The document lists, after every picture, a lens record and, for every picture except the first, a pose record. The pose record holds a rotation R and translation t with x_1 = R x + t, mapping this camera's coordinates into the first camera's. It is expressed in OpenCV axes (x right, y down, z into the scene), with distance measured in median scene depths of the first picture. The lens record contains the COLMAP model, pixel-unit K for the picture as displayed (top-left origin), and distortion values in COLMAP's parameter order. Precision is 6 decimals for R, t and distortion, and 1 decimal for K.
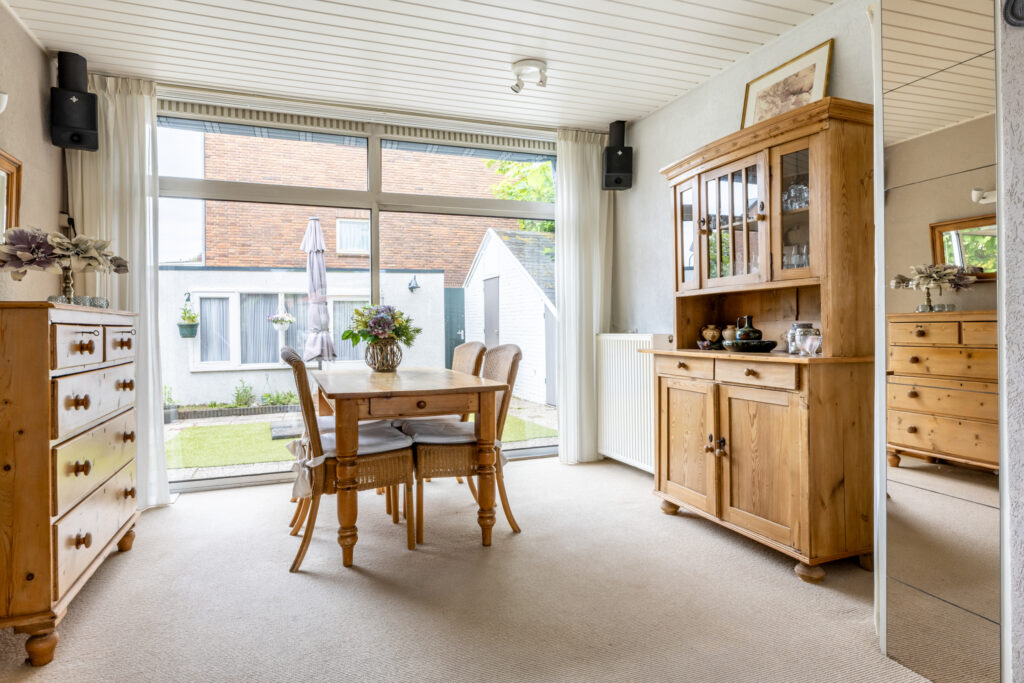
lens RADIAL K [[605.6, 0, 515.6], [0, 605.6, 325.8], [0, 0, 1]] dist [0.013883, -0.000436]
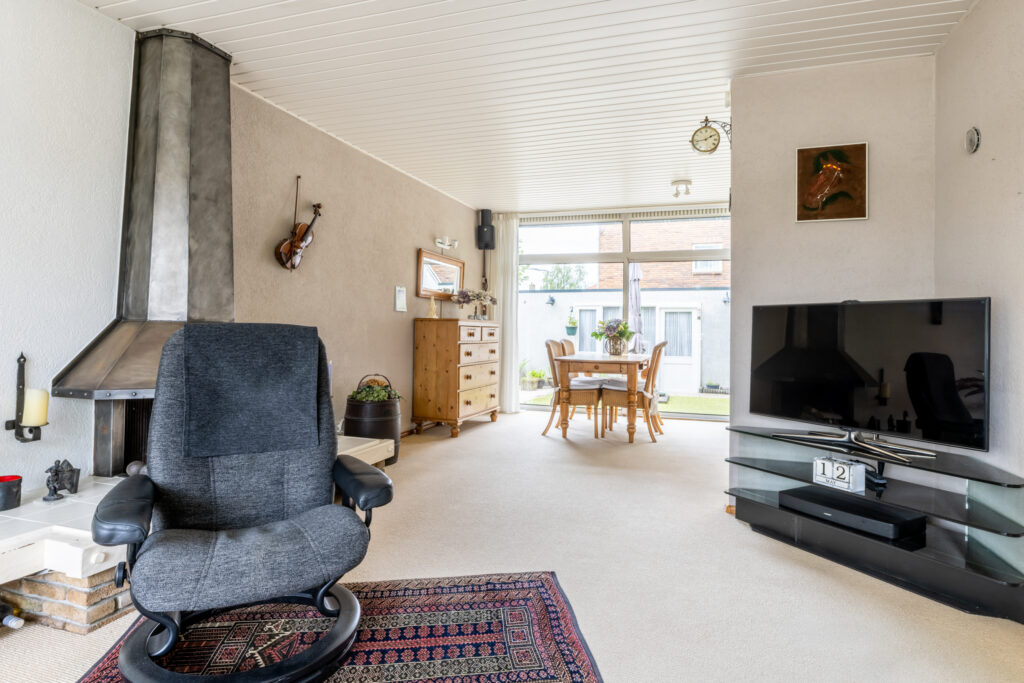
lens RADIAL K [[556.4, 0, 511.2], [0, 556.4, 337.1], [0, 0, 1]] dist [0.001410, 0.000002]
pose [[0.772000, 0.031032, -0.634864, 0.640619], [-0.023067, 0.999517, 0.020806, -0.006339], [0.635203, -0.001418, 0.772344, -0.518346]]
